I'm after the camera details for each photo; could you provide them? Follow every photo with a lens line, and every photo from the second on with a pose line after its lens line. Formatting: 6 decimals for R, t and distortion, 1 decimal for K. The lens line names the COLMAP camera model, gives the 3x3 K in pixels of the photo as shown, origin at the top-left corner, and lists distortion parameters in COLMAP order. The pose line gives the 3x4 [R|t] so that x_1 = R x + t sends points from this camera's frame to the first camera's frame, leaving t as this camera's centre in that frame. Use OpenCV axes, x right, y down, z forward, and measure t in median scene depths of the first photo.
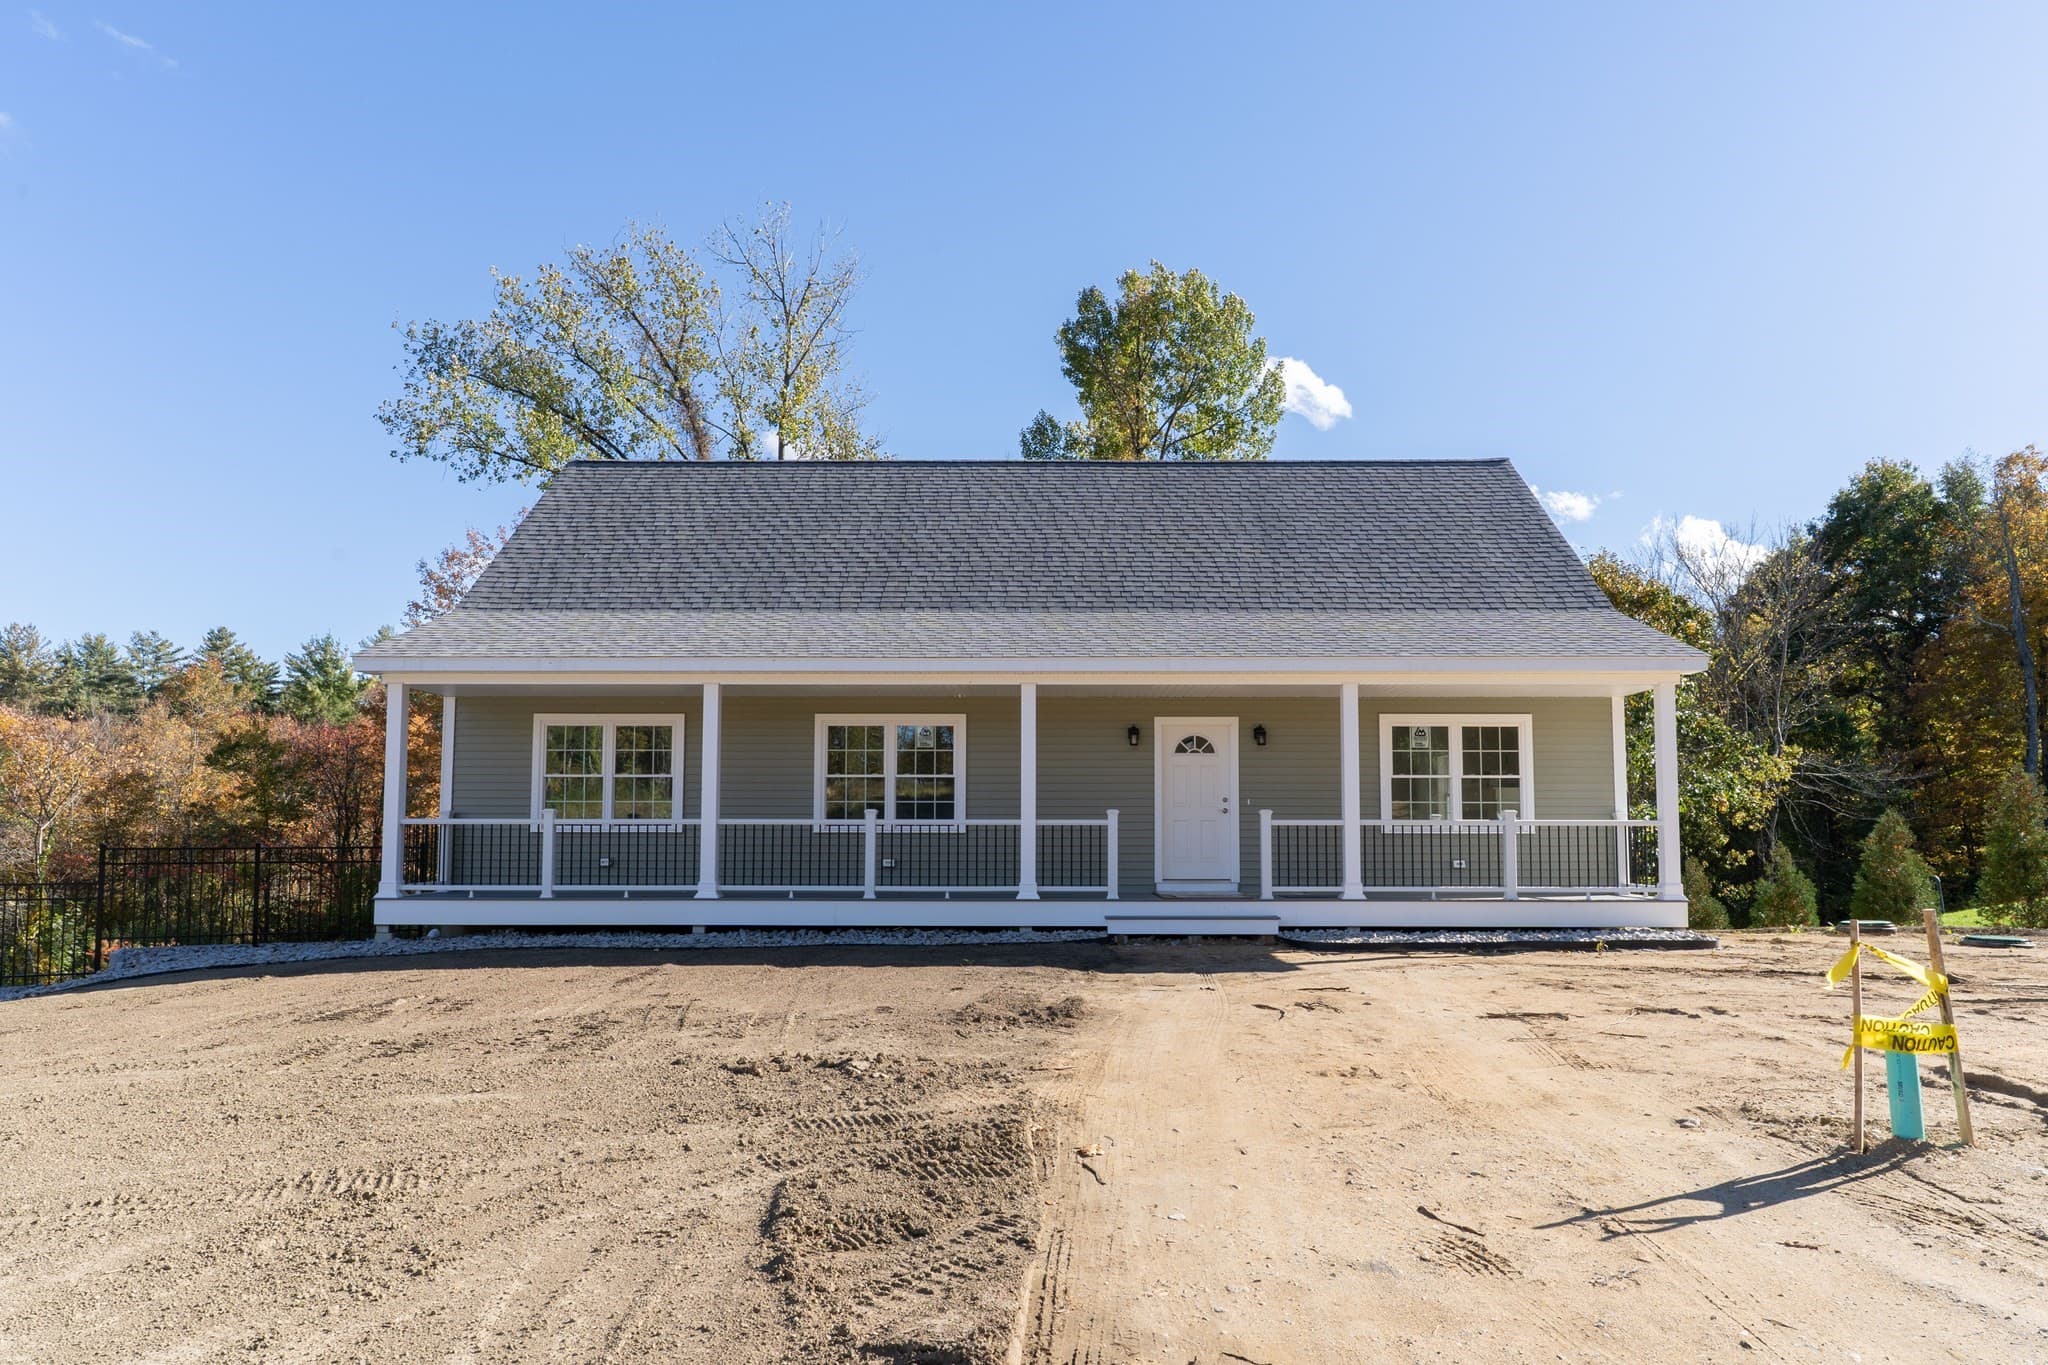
lens RADIAL K [[1268.7, 0, 1025.6], [0, 1268.7, 721.0], [0, 0, 1]] dist [0.005761, 0.001623]
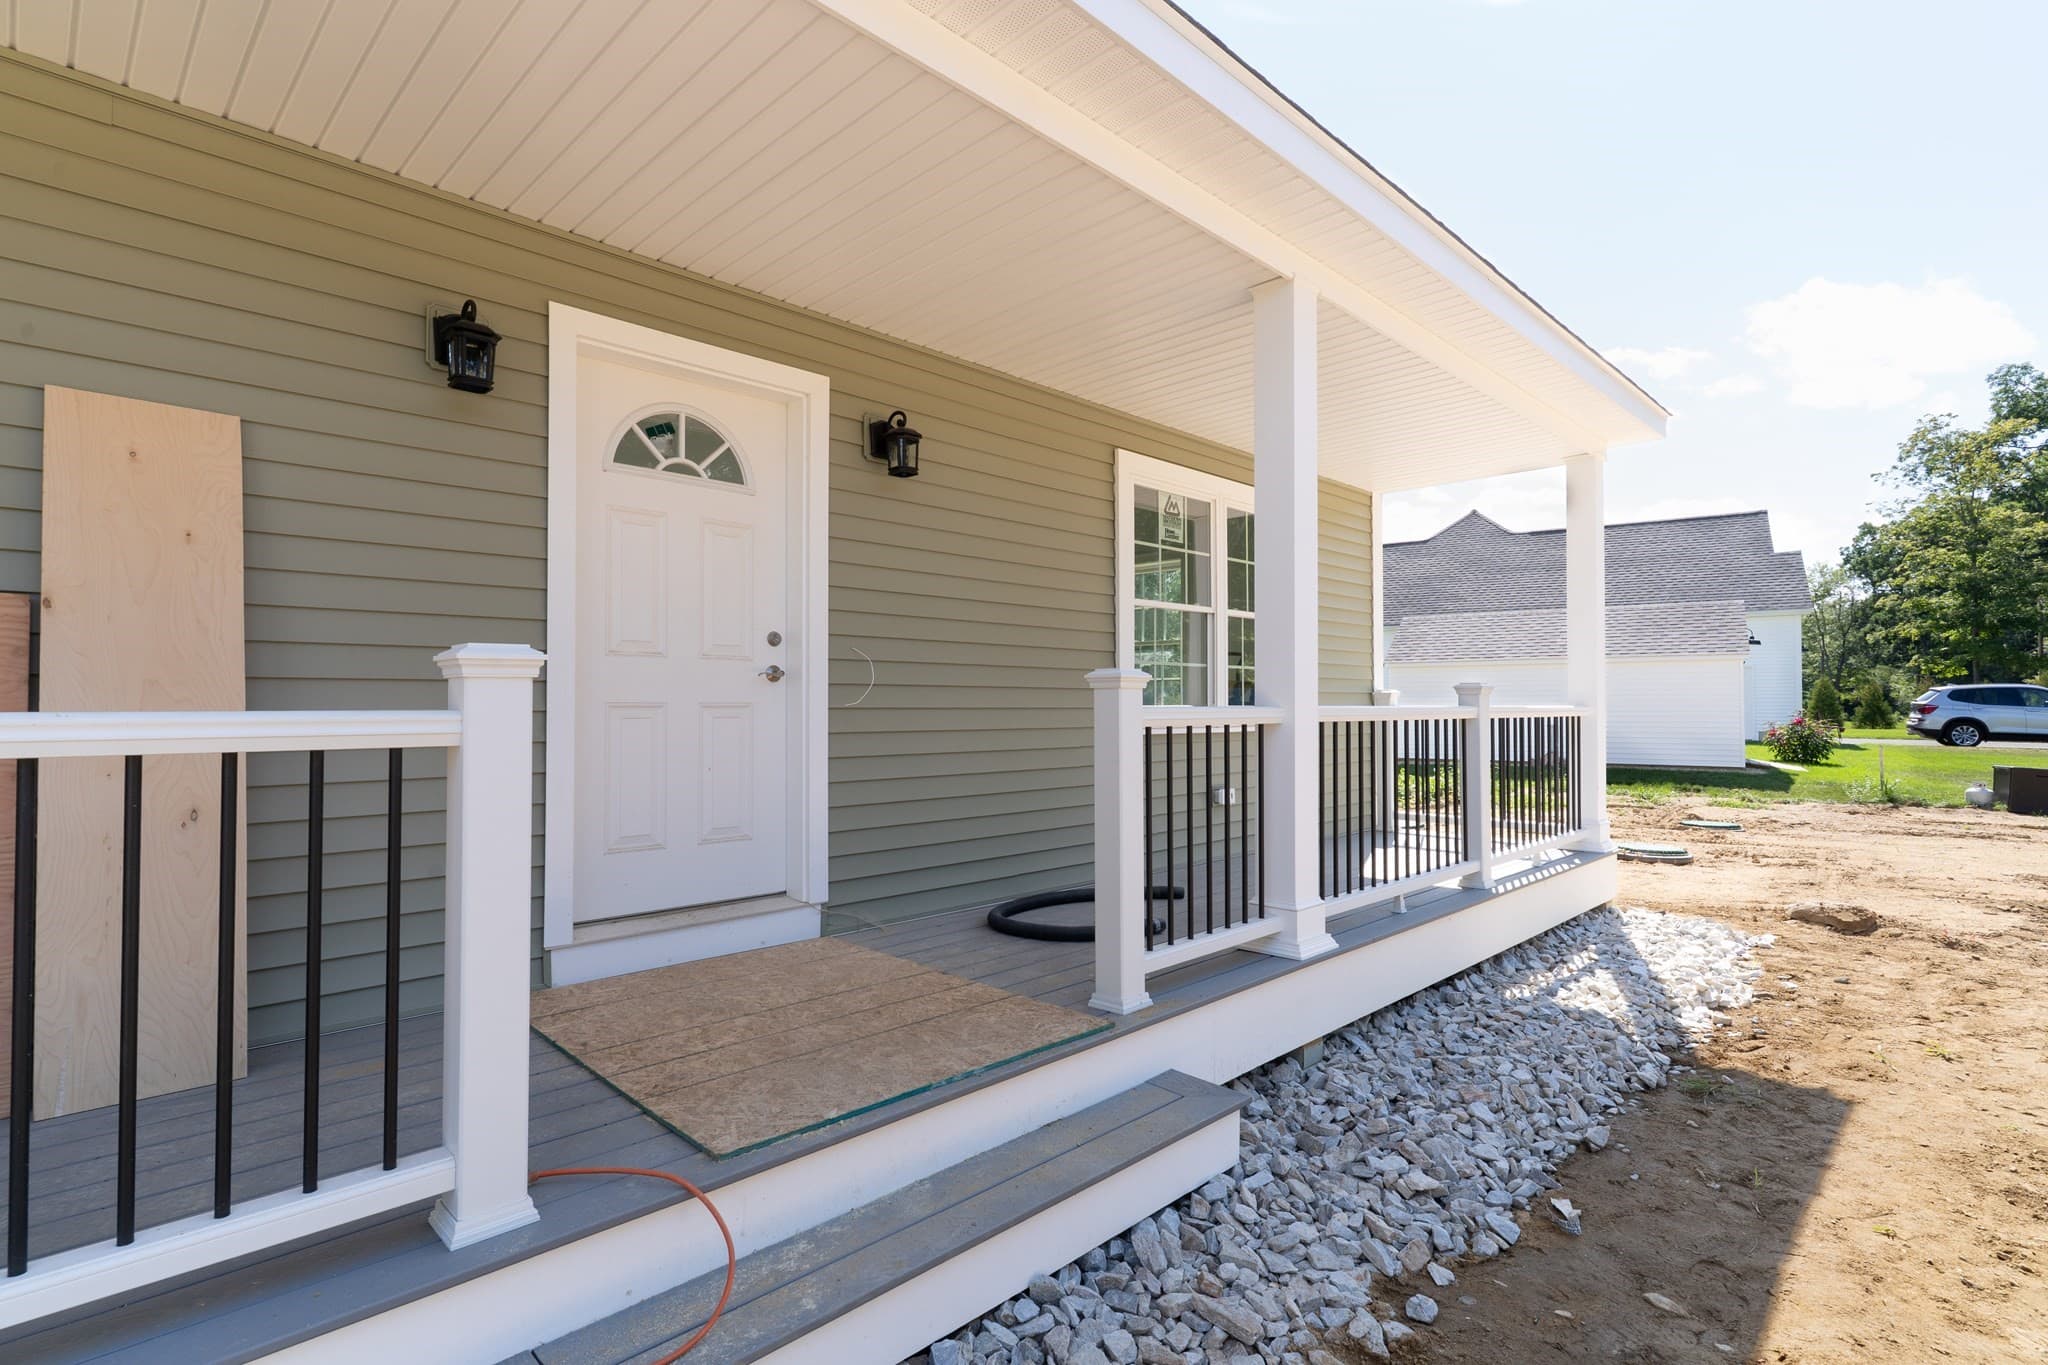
lens RADIAL K [[996.4, 0, 1024.0], [0, 996.4, 682.5], [0, 0, 1]] dist [0.000279, 0.000095]
pose [[0.711893, 0.018365, 0.702048, 0.029290], [-0.064510, 0.997142, 0.039330, 0.058004], [-0.699319, -0.073288, 0.711043, 0.768710]]
